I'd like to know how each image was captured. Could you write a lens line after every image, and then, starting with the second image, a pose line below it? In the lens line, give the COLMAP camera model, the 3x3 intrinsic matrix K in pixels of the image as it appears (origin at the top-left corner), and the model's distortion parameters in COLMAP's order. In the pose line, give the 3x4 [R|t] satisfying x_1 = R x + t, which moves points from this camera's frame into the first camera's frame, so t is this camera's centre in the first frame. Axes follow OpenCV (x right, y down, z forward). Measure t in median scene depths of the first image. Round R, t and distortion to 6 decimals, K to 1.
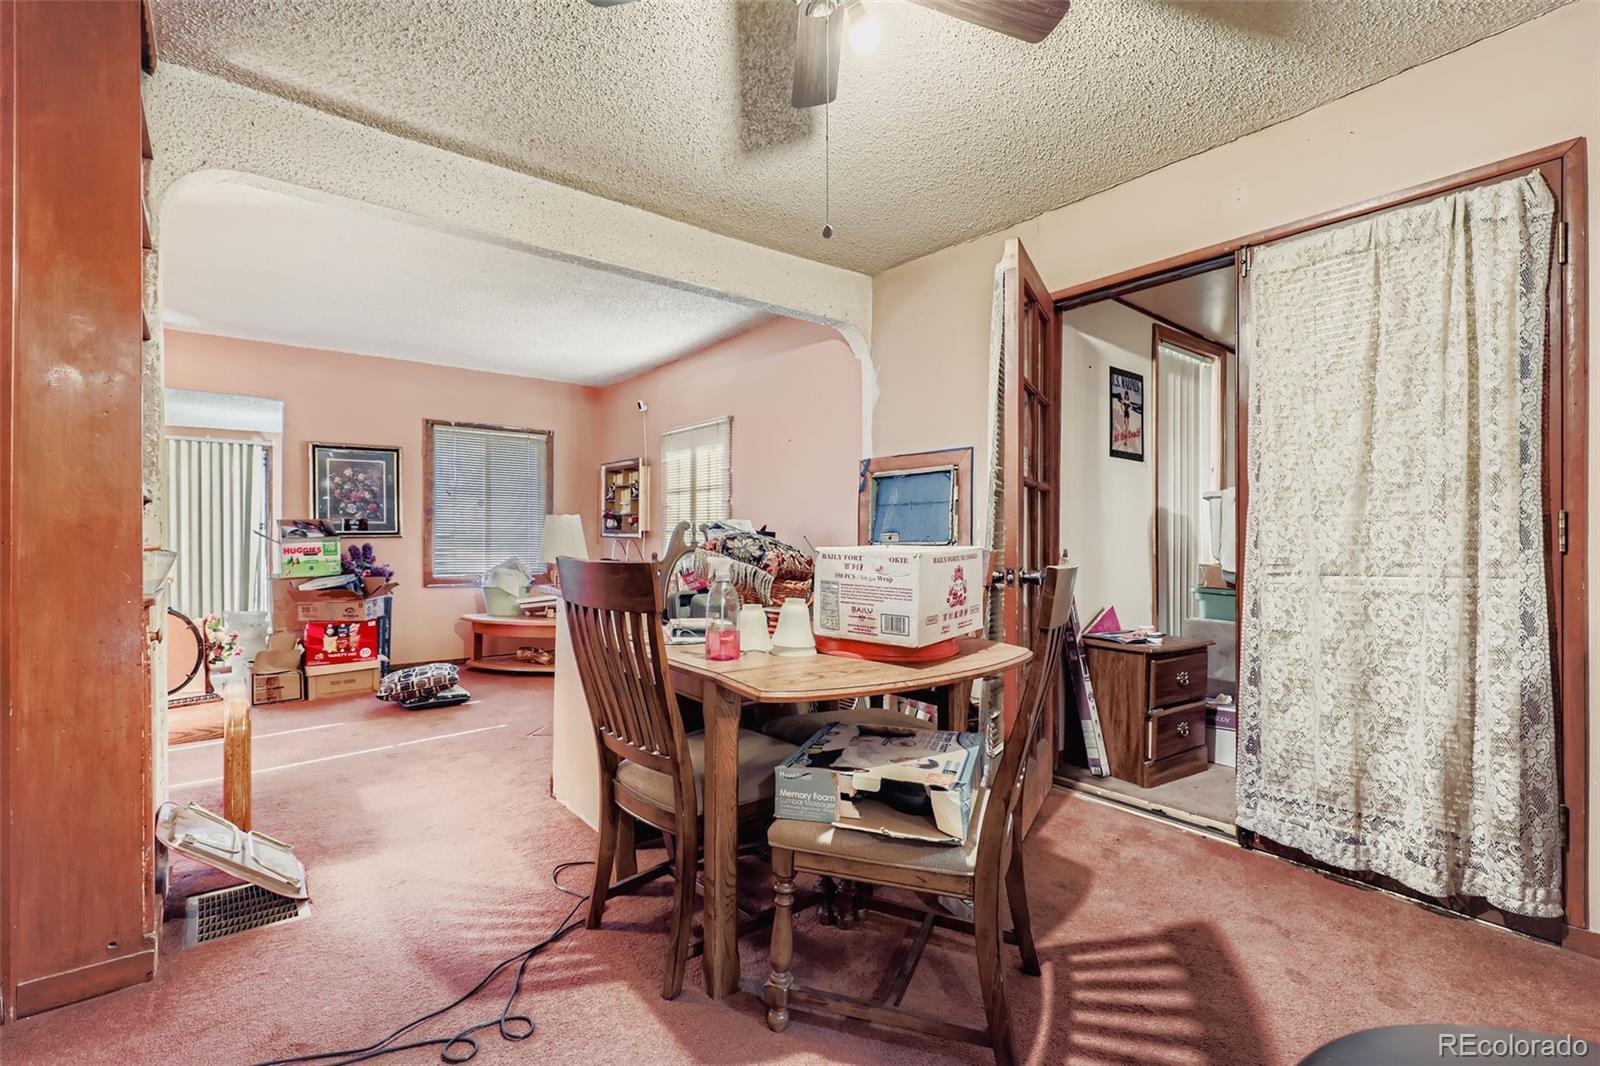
lens RADIAL K [[734.0, 0, 800.0], [0, 734.0, 533.0], [0, 0, 1]] dist [-0.000532, -0.000057]
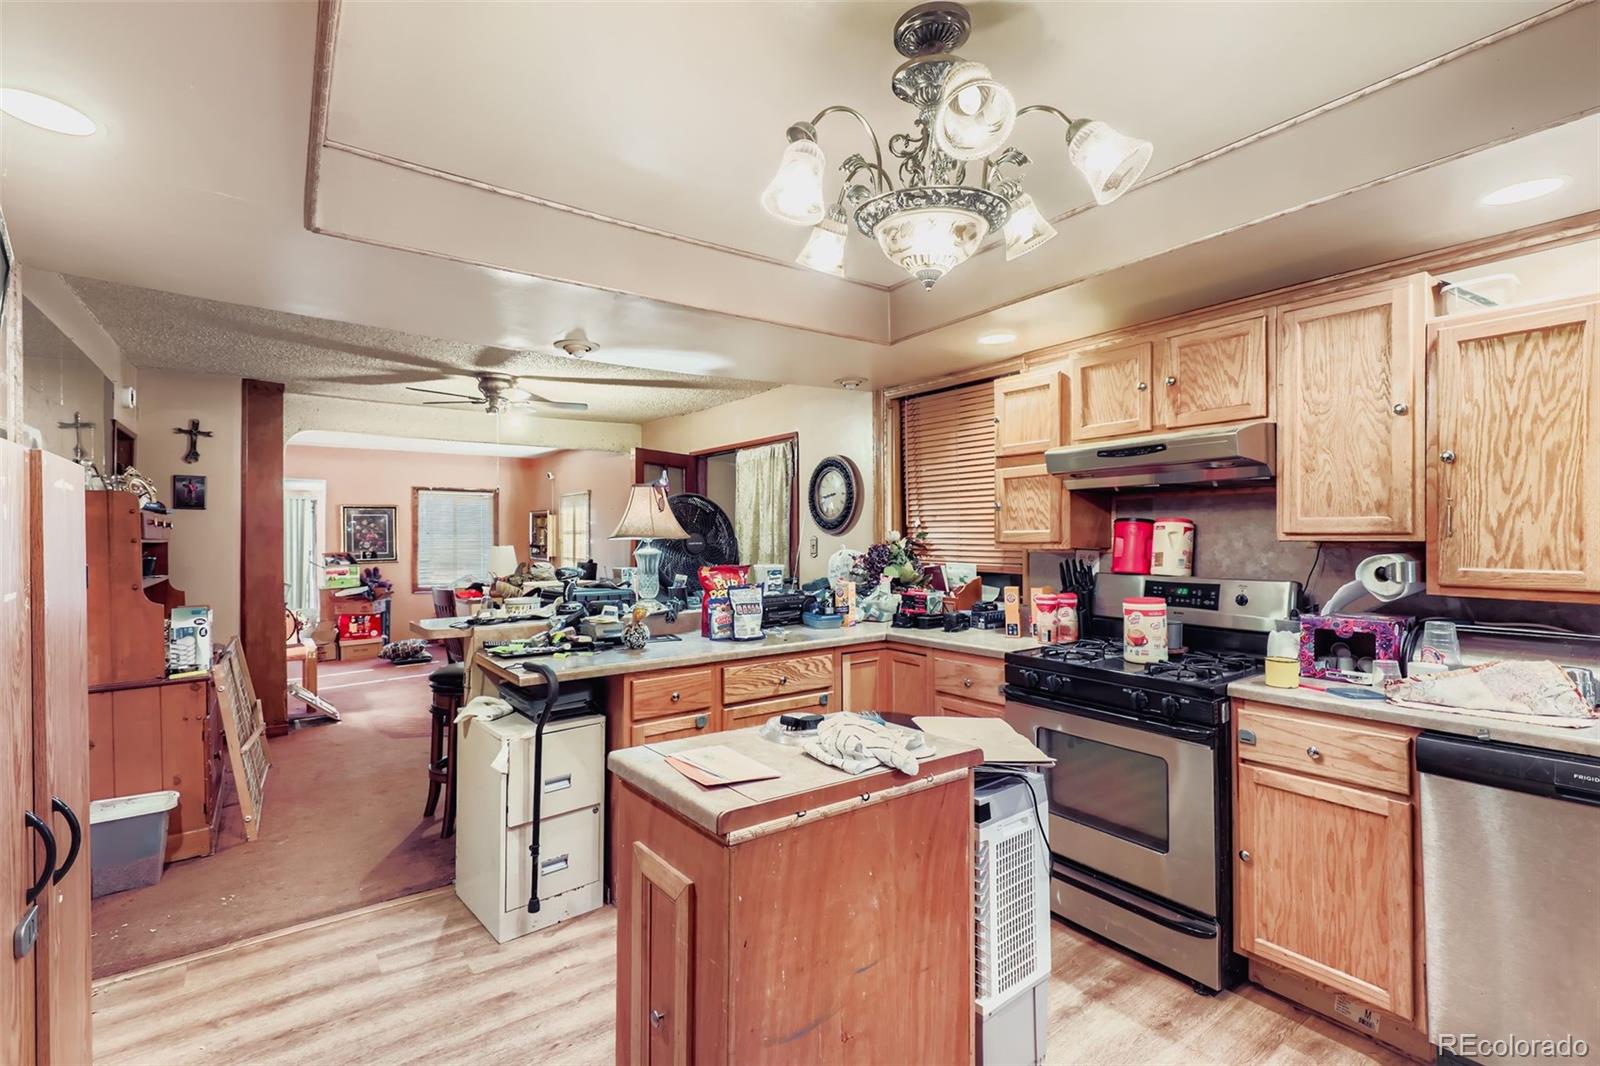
lens RADIAL K [[740.0, 0, 800.6], [0, 740.0, 526.5], [0, 0, 1]] dist [0.000649, 0.000106]
pose [[0.999386, -0.007908, -0.034120, 0.418764], [0.007703, 0.999951, -0.006152, -0.059609], [0.034167, 0.005885, 0.999399, -0.624802]]
